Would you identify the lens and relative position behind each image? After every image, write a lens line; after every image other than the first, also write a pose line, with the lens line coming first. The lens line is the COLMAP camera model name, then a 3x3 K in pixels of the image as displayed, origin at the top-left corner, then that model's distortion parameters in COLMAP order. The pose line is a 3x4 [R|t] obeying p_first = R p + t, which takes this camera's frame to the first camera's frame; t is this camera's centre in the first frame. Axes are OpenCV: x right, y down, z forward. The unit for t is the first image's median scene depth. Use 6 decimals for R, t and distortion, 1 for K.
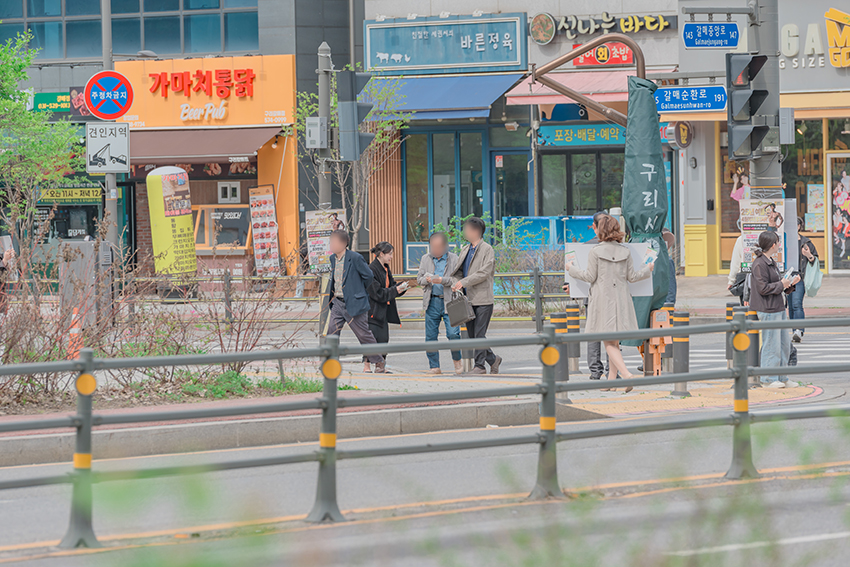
lens RADIAL K [[4752.0, 0, 425.0], [0, 4752.0, 283.5], [0, 0, 1]] dist [0.438248, 8.699494]
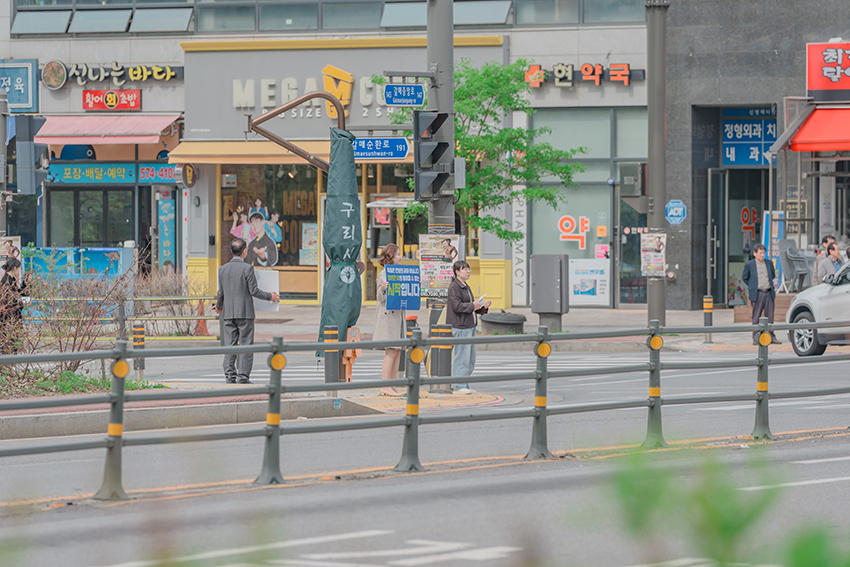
lens RADIAL K [[4752.0, 0, 425.0], [0, 4752.0, 283.5], [0, 0, 1]] dist [0.438248, 8.699494]
pose [[0.986799, 0.017397, 0.161016, -0.068250], [-0.016073, 0.999825, -0.009523, 0.003150], [-0.161153, 0.006810, 0.986906, -0.089618]]
